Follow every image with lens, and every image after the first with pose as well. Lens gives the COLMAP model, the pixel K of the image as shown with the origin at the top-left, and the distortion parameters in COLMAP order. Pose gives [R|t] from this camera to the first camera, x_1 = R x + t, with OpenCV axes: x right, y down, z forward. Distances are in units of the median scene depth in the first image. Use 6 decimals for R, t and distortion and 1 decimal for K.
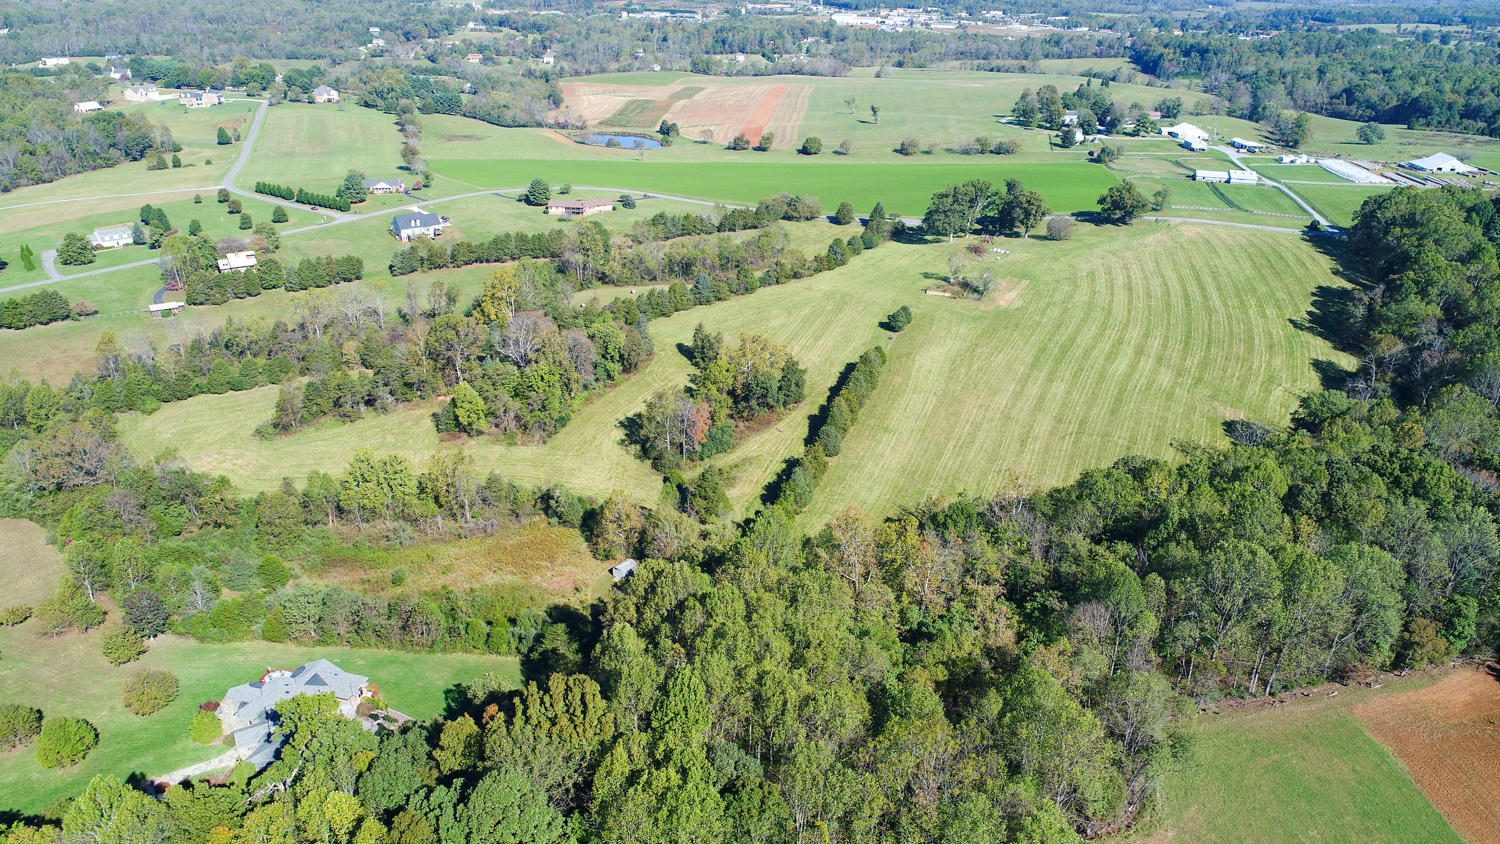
lens RADIAL K [[1011.6, 0, 749.7], [0, 1011.6, 417.8], [0, 0, 1]] dist [0.002053, 0.002864]
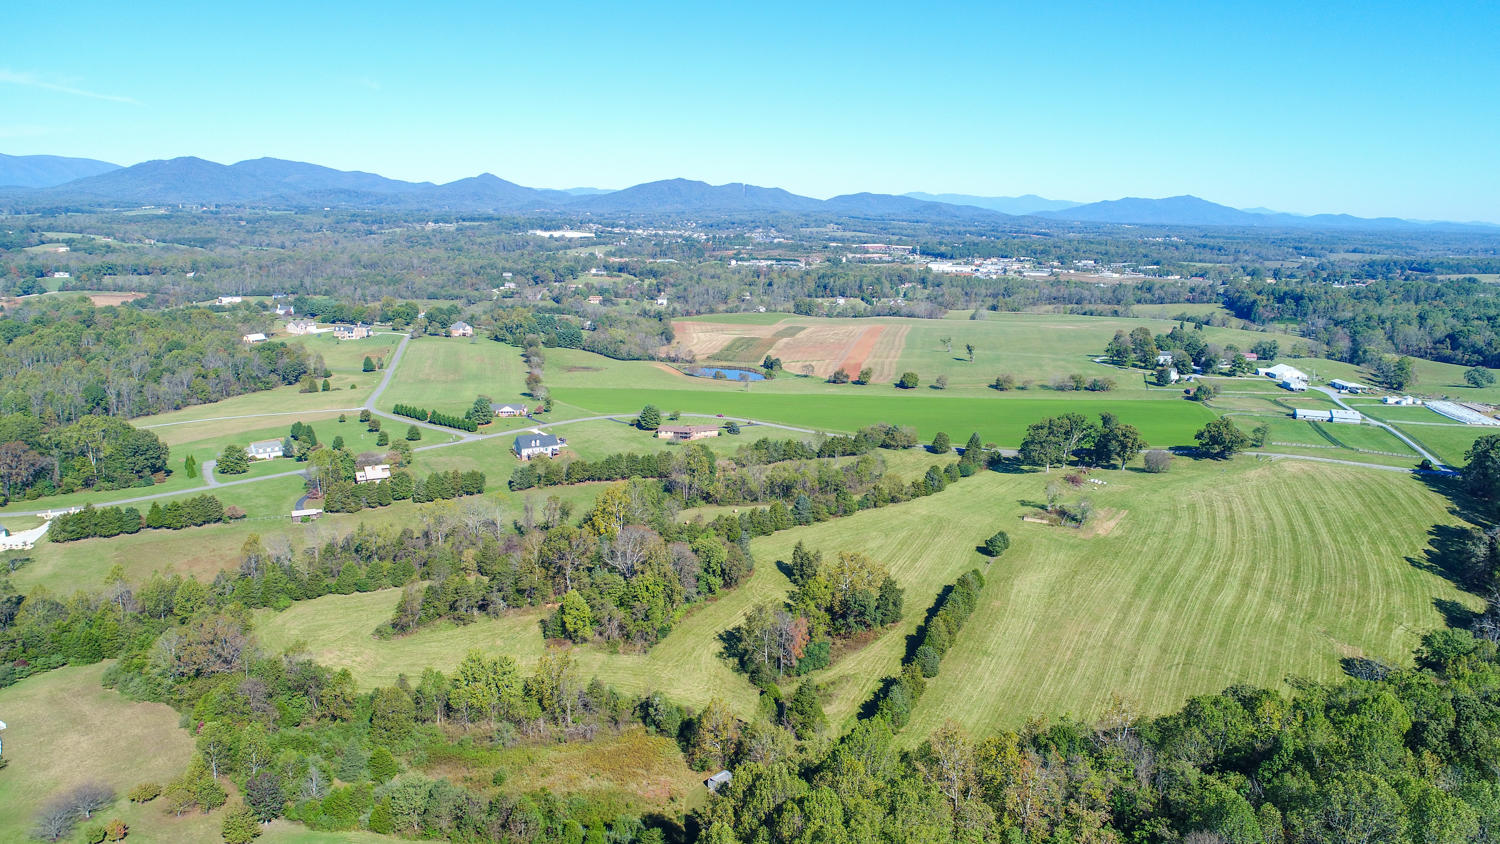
lens RADIAL K [[1011.6, 0, 749.7], [0, 1011.6, 417.8], [0, 0, 1]] dist [0.002053, 0.002864]
pose [[0.995292, 0.017988, -0.095241, -0.003271], [-0.038997, 0.973903, -0.223588, 0.013163], [0.088734, 0.226250, 0.970019, -0.027157]]
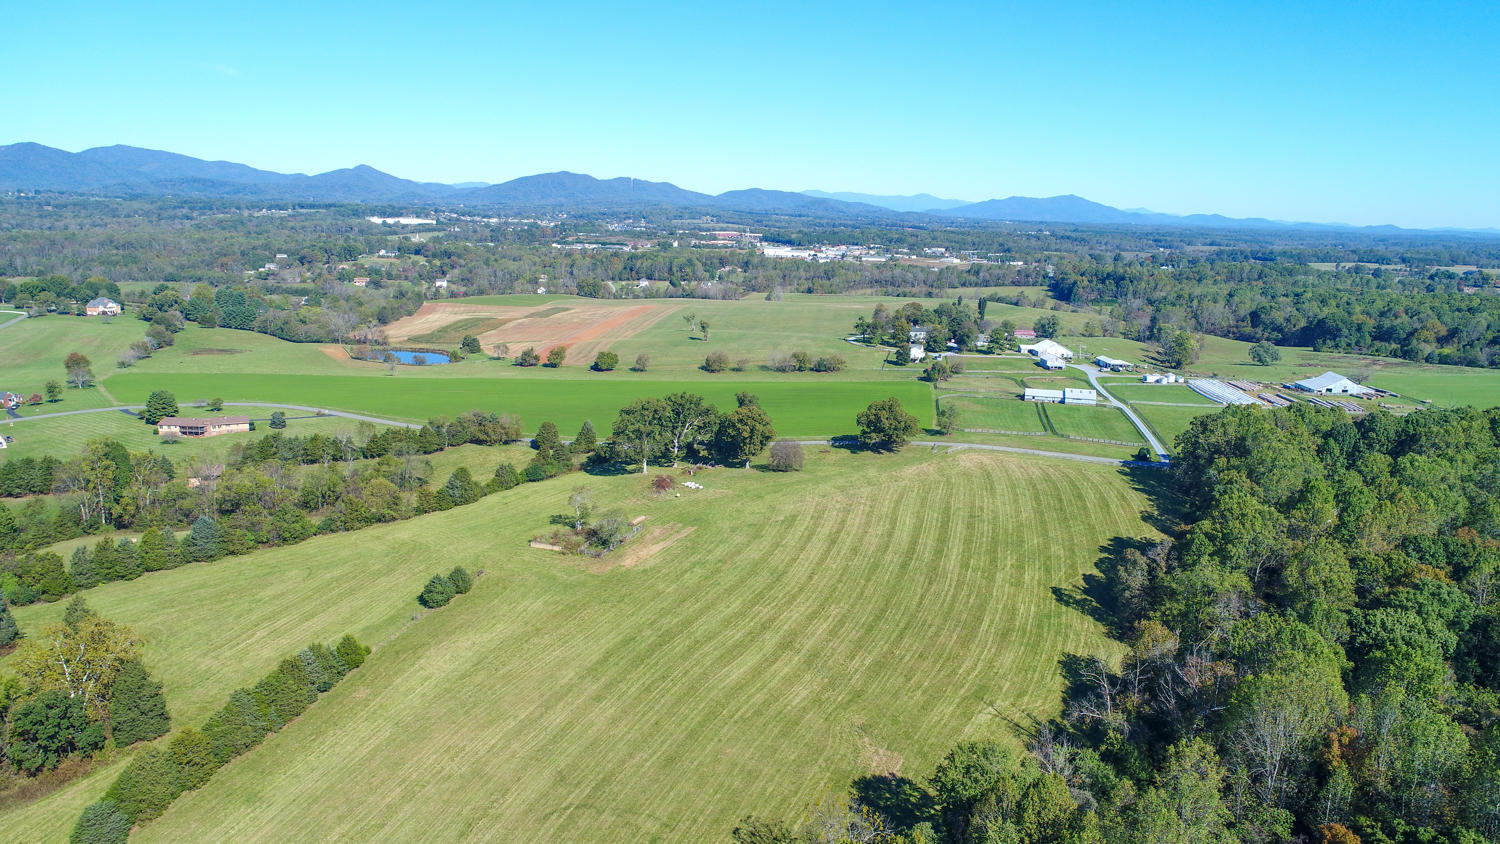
lens RADIAL K [[1009.6, 0, 749.4], [0, 1009.6, 413.2], [0, 0, 1]] dist [0.003602, 0.001753]
pose [[0.999985, 0.005318, -0.001017, 0.302051], [-0.005410, 0.973729, -0.227647, -0.051455], [-0.000221, 0.227649, 0.973743, 0.286218]]
